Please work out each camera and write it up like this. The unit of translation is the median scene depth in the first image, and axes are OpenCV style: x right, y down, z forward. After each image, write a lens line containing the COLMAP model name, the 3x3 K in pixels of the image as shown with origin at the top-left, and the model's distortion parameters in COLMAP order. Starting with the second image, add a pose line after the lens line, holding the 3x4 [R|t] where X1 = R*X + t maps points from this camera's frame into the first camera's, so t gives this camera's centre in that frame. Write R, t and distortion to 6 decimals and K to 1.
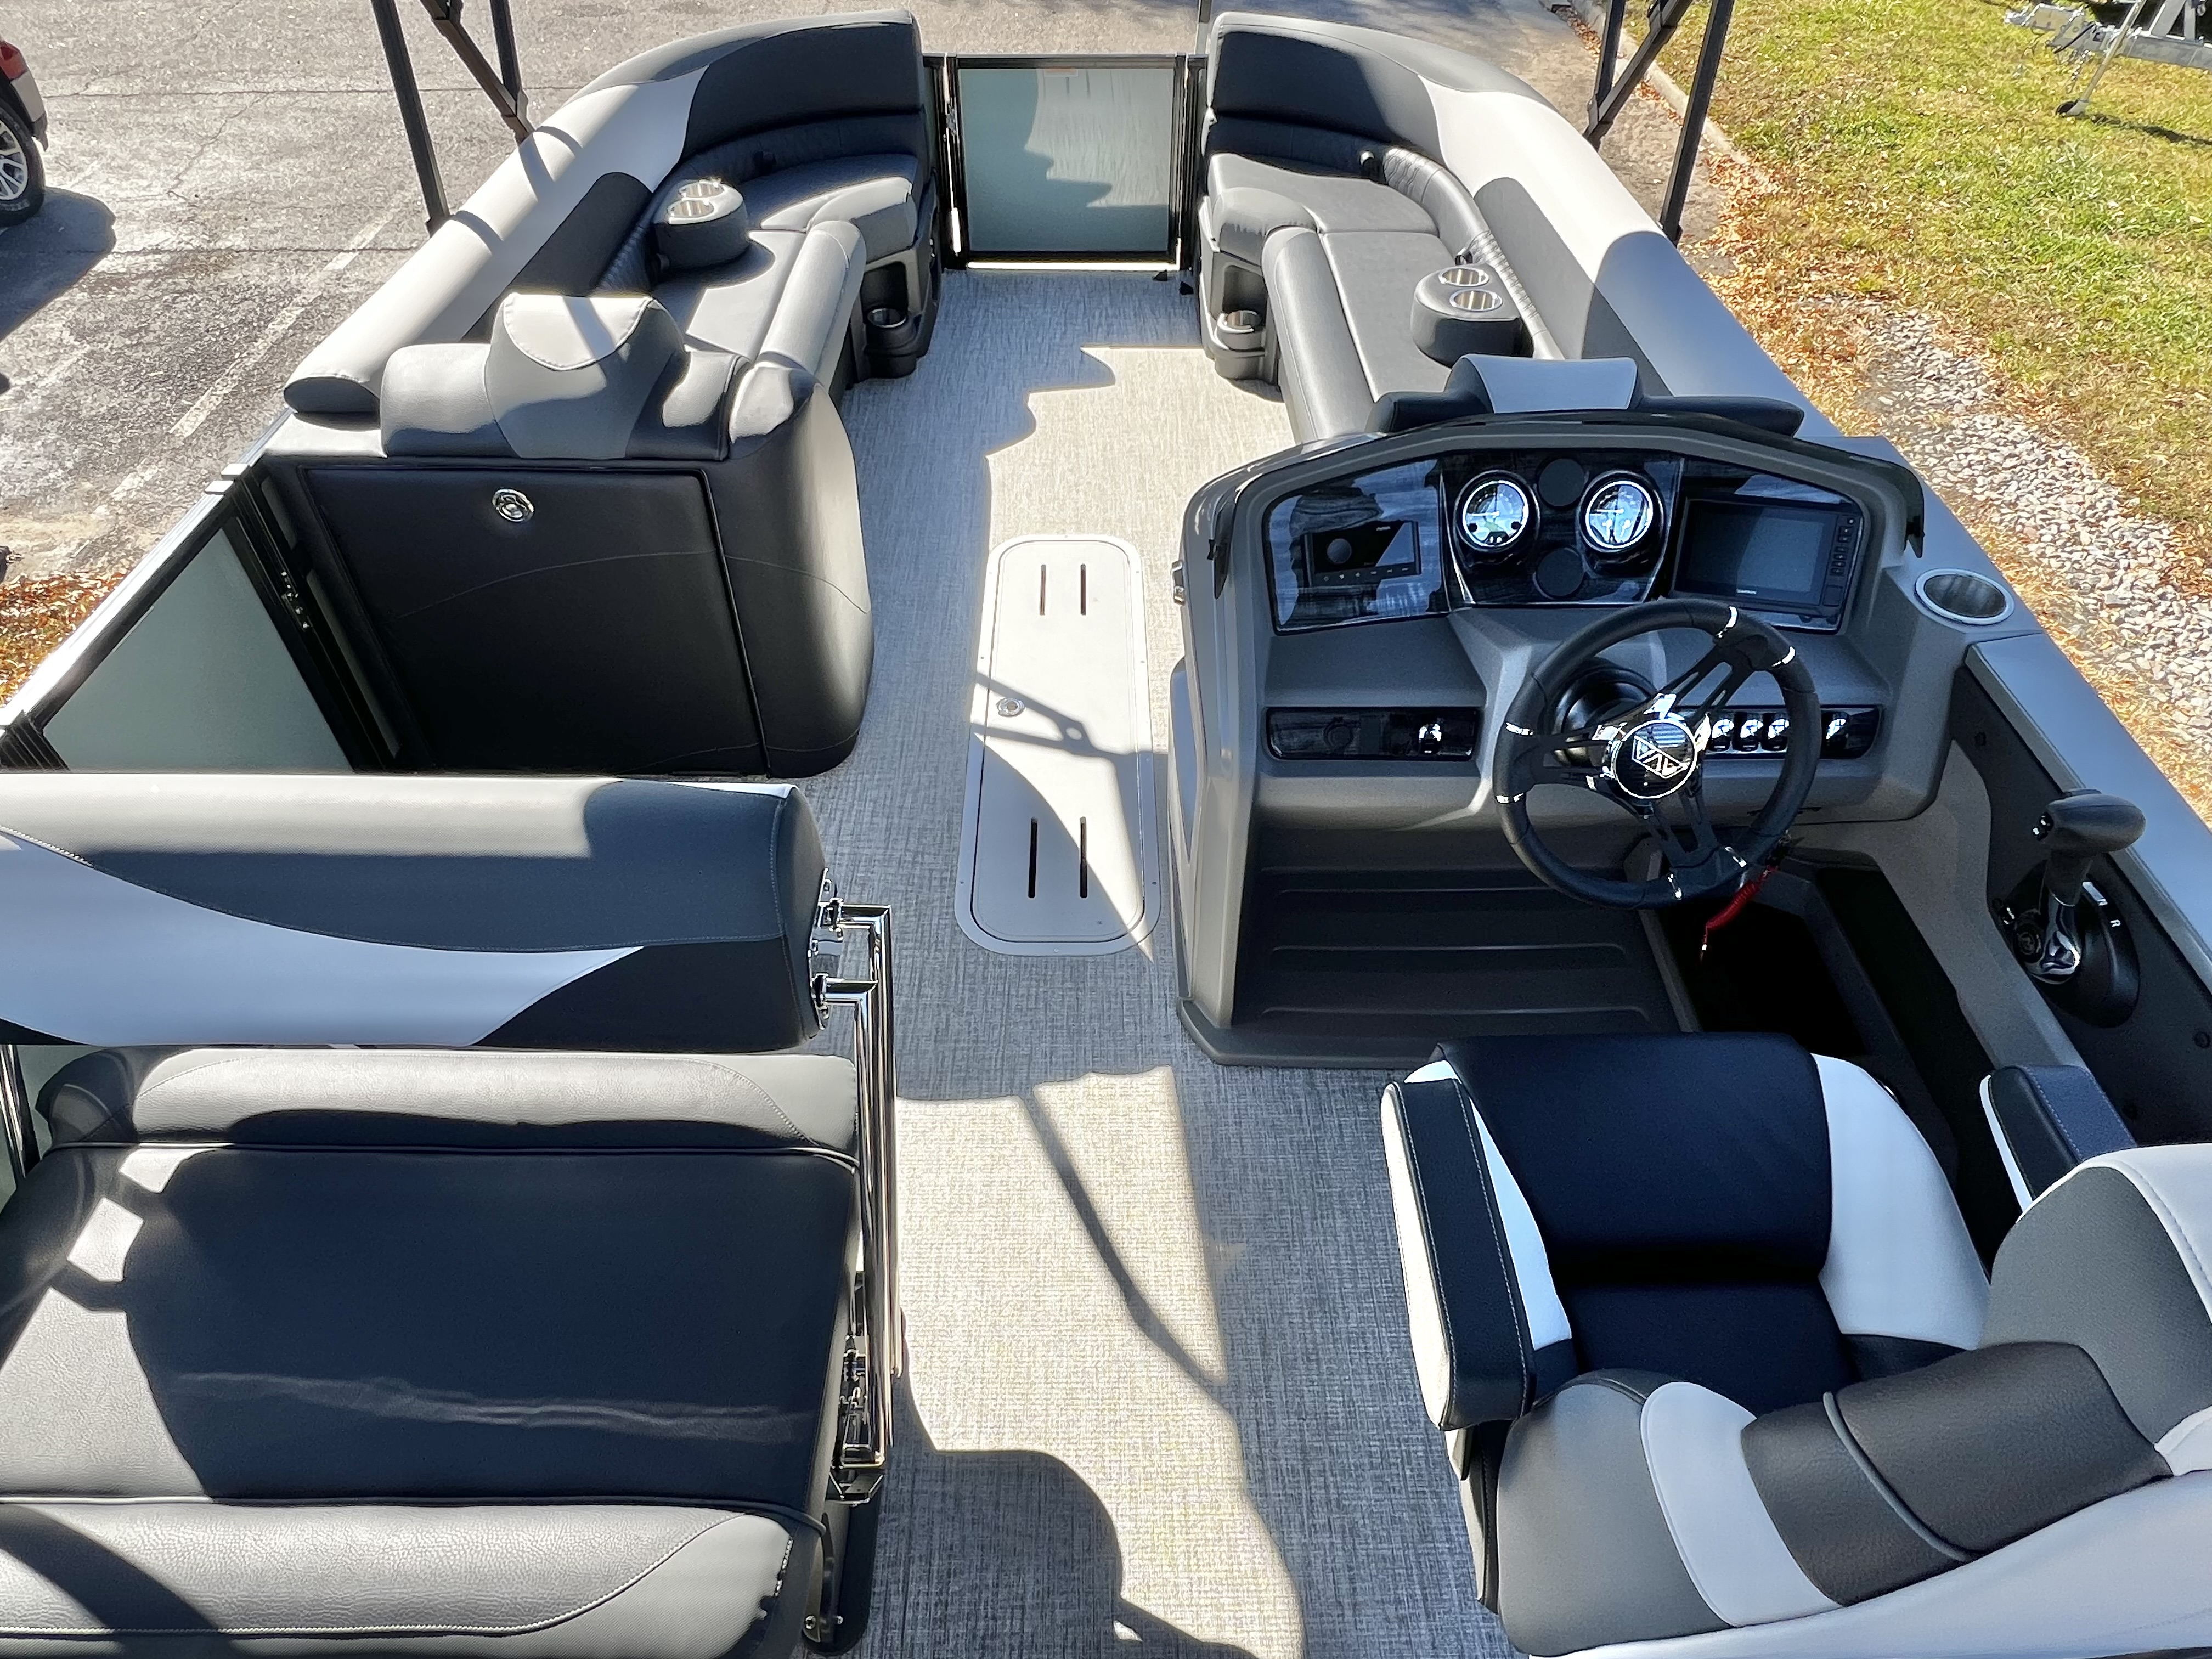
lens RADIAL K [[1275.5, 0, 1092.2], [0, 1275.5, 837.5], [0, 0, 1]] dist [0.005372, -0.000185]
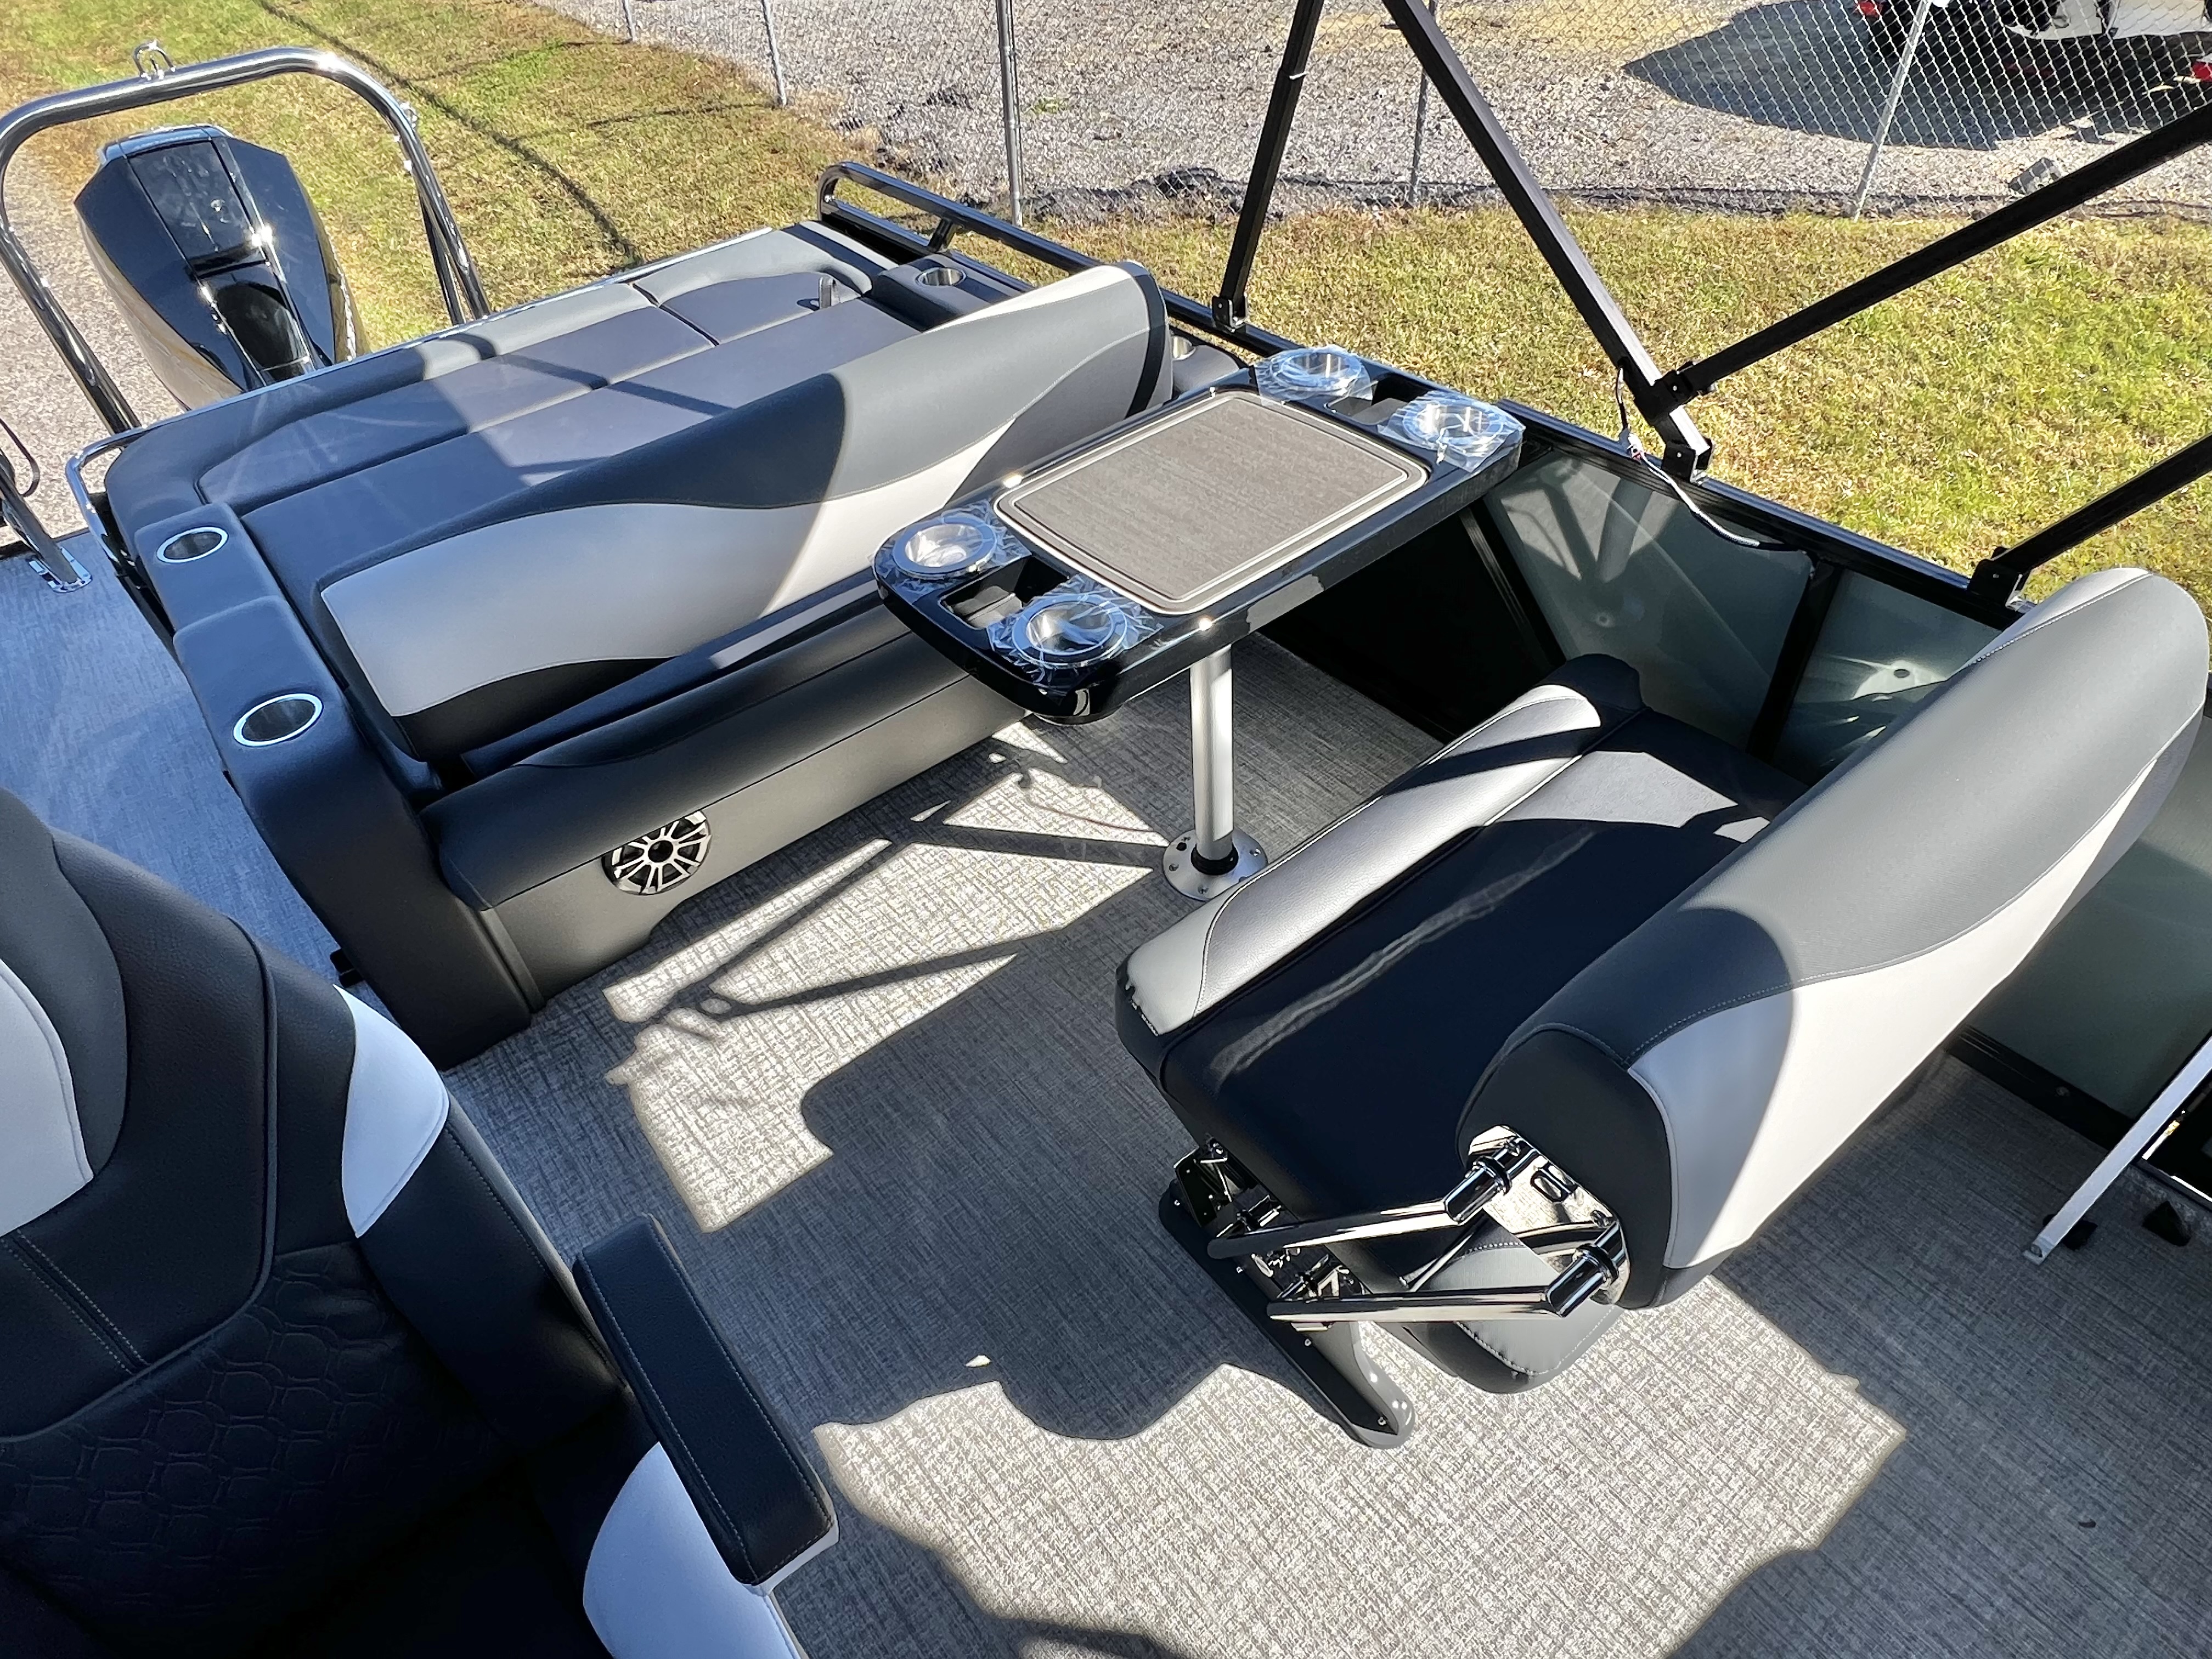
lens RADIAL K [[1318.6, 0, 1106.9], [0, 1318.6, 823.6], [0, 0, 1]] dist [-0.005434, 0.005477]
pose [[-0.783555, 0.459444, -0.418274, 0.084788], [-0.403729, 0.135215, 0.904831, -0.214428], [0.472276, 0.877854, 0.079542, 0.237132]]
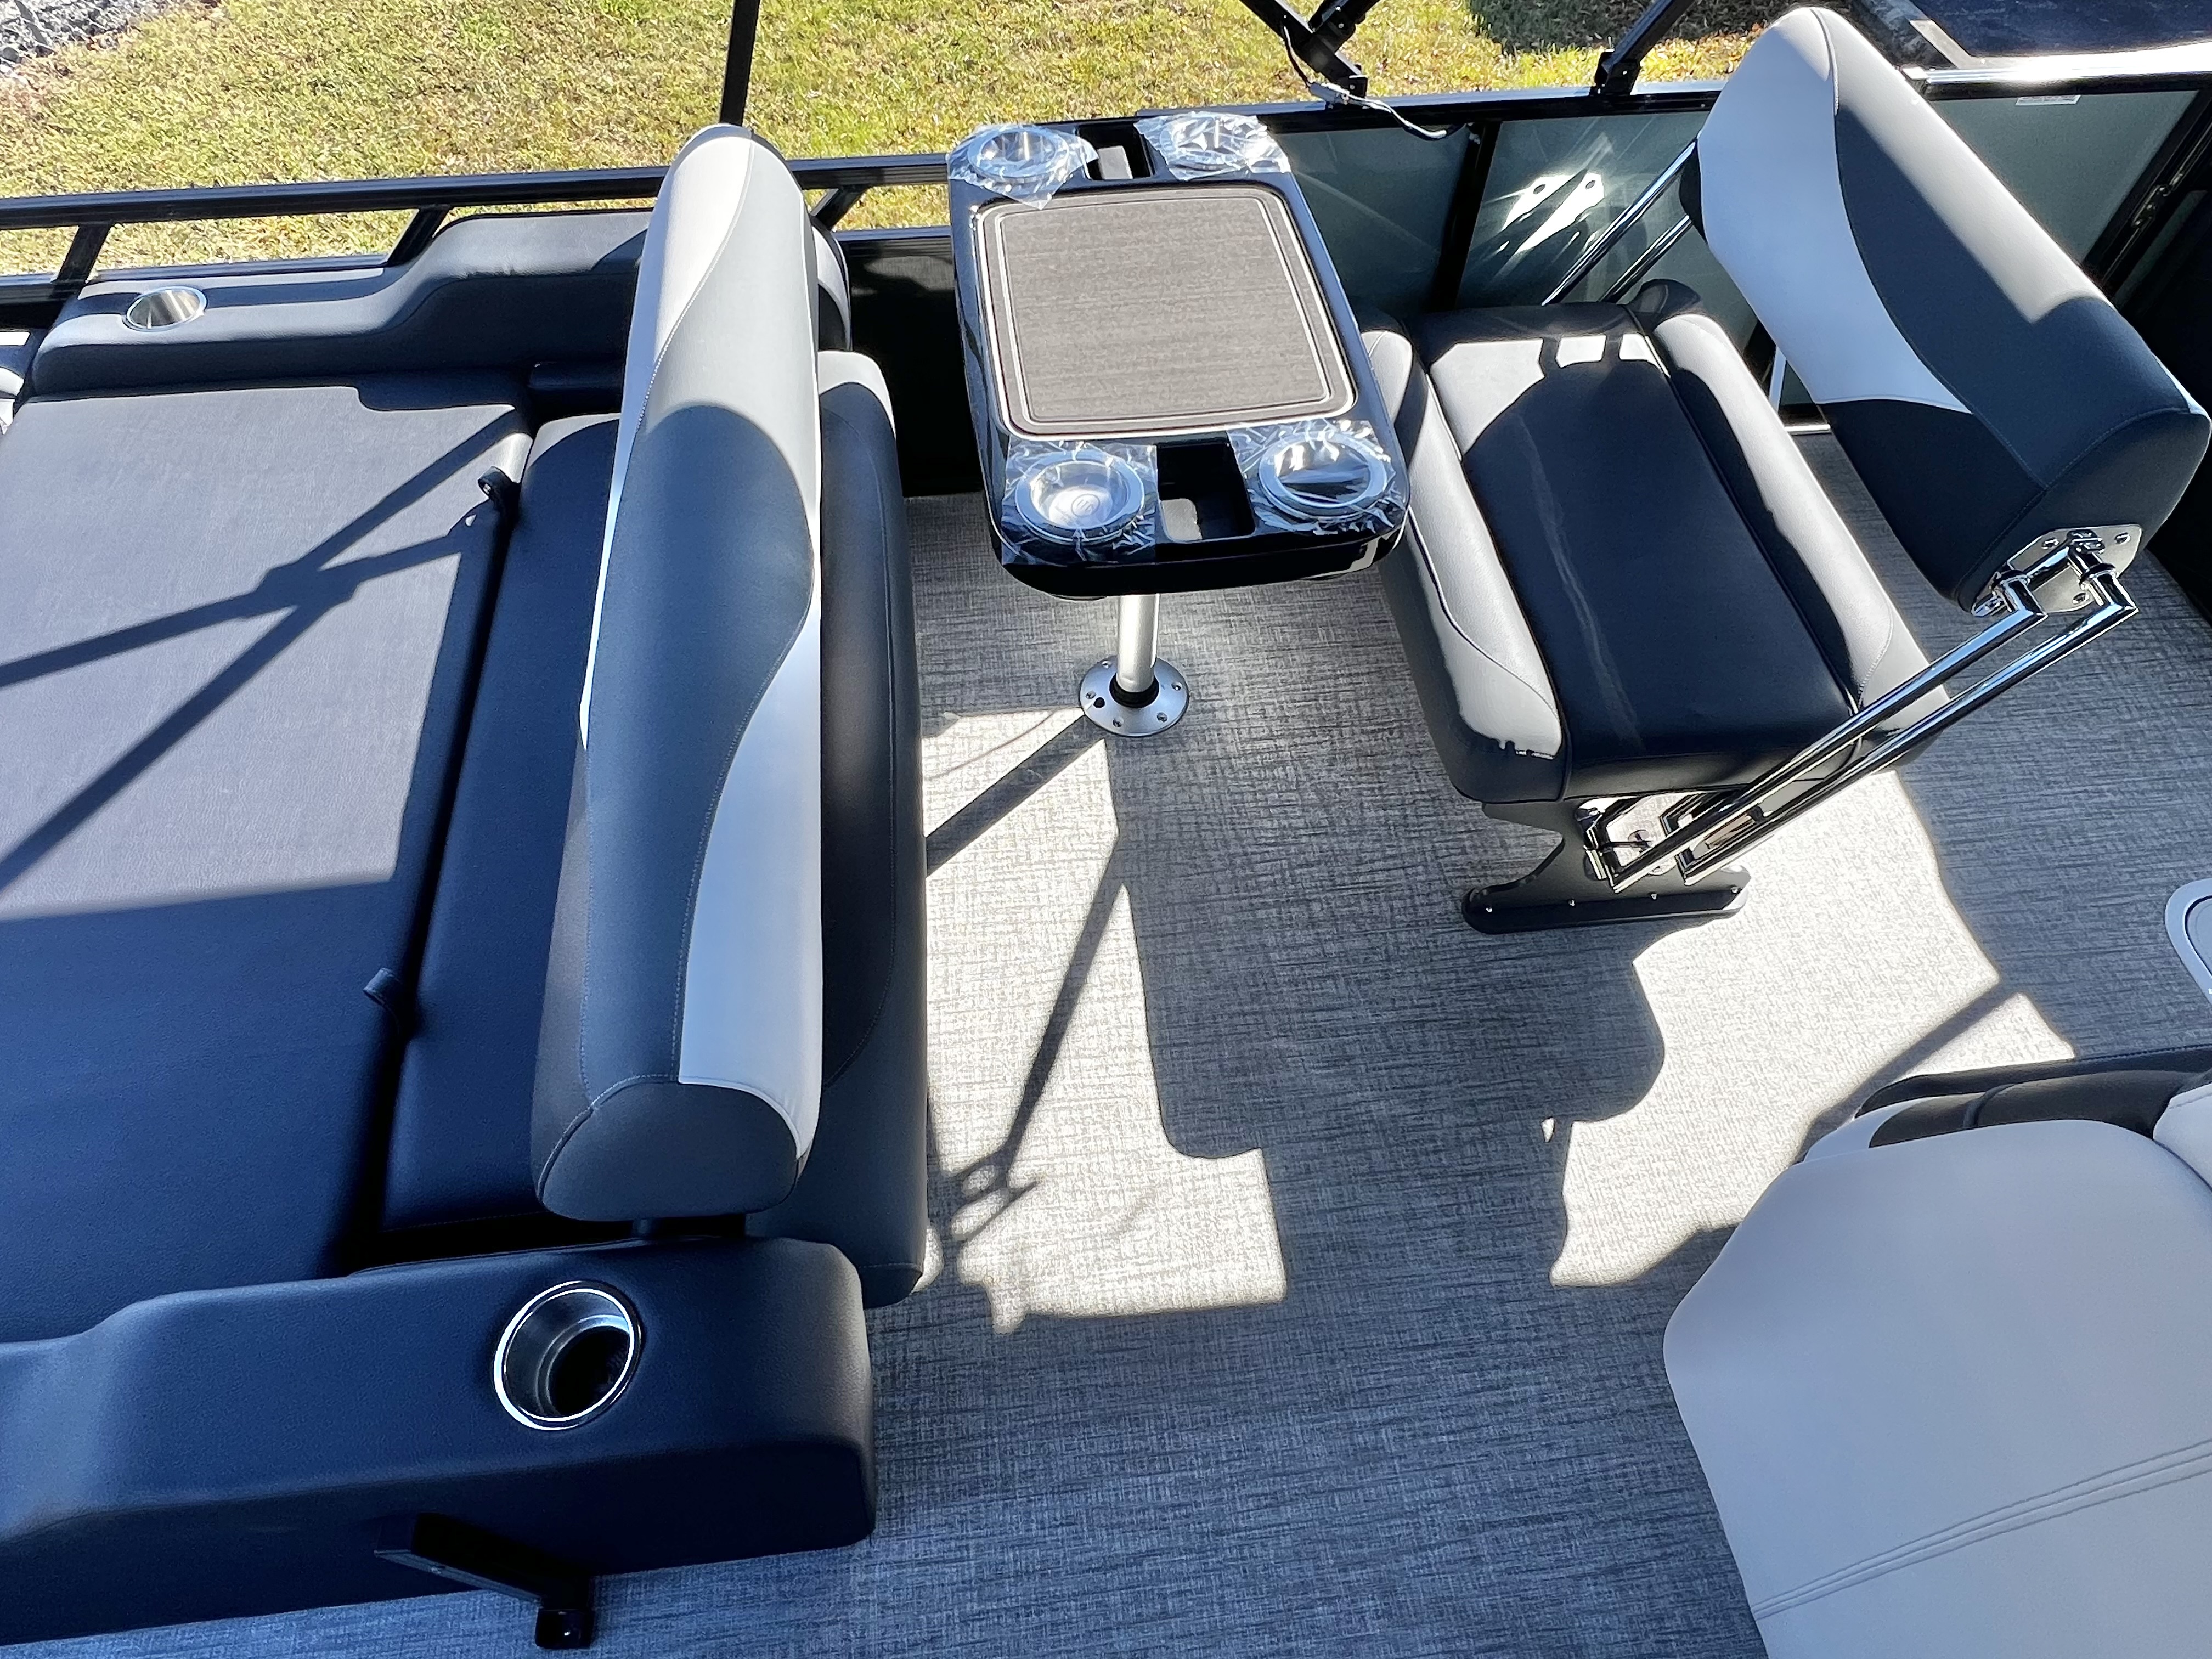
lens RADIAL K [[1318.6, 0, 1112.0], [0, 1318.6, 815.6], [0, 0, 1]] dist [-0.005434, 0.005477]
pose [[0.112478, 0.806595, -0.580305, 0.188167], [-0.723341, 0.466874, 0.508730, 0.072808], [0.681268, 0.362537, 0.635956, -0.052538]]
